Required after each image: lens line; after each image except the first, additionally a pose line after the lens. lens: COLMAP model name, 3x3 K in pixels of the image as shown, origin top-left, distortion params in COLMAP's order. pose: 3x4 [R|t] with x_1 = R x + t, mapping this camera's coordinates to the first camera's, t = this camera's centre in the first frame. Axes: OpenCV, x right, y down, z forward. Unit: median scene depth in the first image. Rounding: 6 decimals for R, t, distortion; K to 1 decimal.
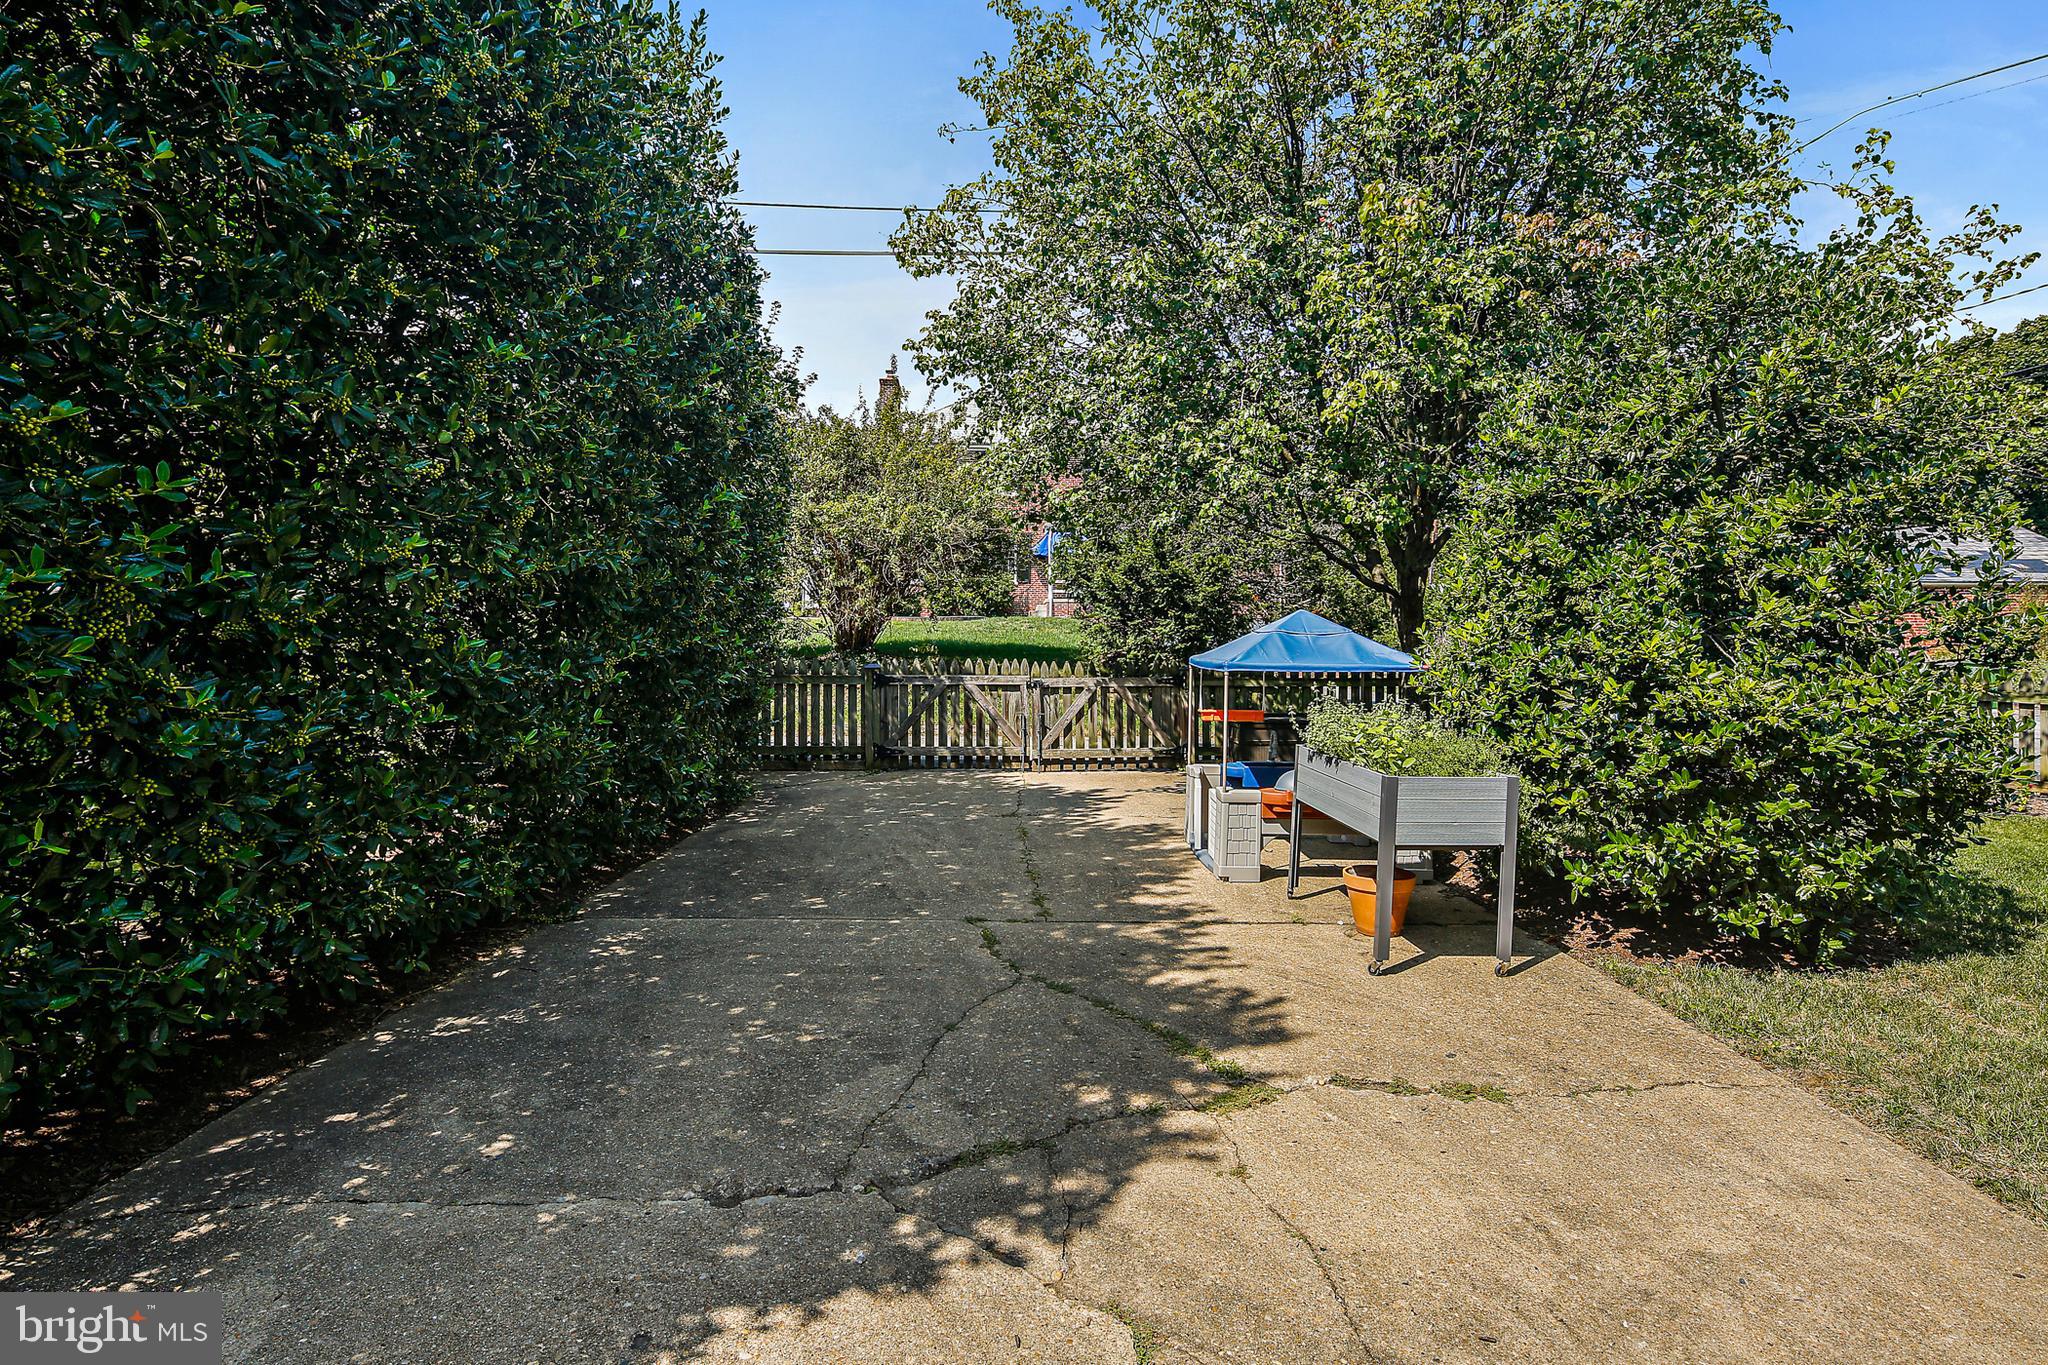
lens RADIAL K [[1020.2, 0, 1024.1], [0, 1020.2, 681.0], [0, 0, 1]] dist [0.003692, -0.000028]
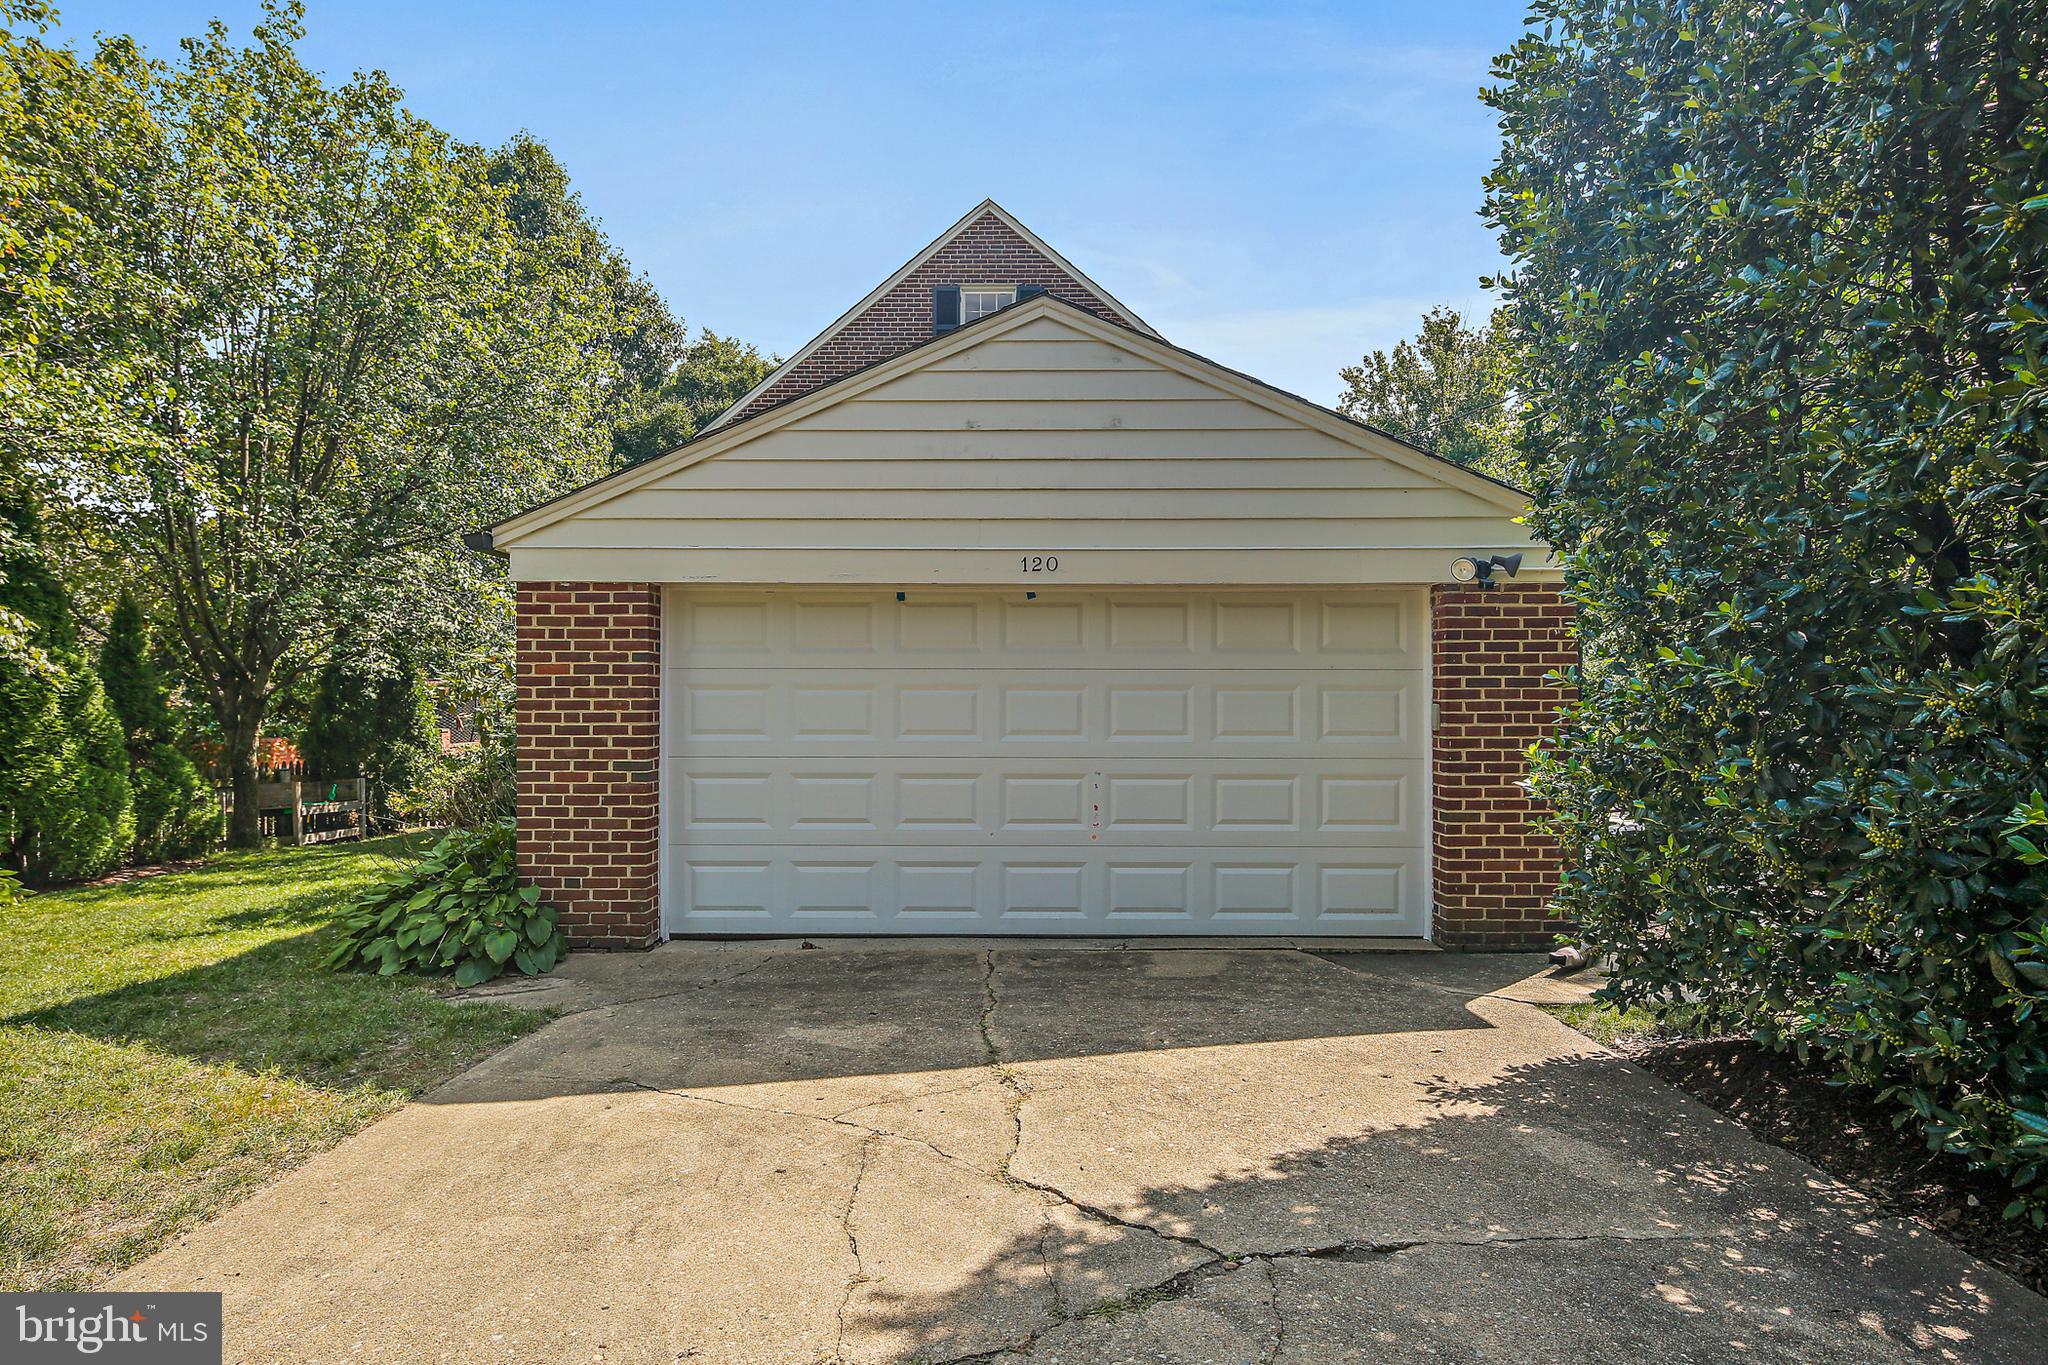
lens RADIAL K [[1020.2, 0, 1023.8], [0, 1020.2, 686.6], [0, 0, 1]] dist [0.003692, -0.000028]
pose [[-0.999571, -0.001317, 0.029243, 0.030505], [-0.001177, 0.999988, 0.004824, -0.087419], [-0.029249, 0.004788, -0.999561, 2.134531]]
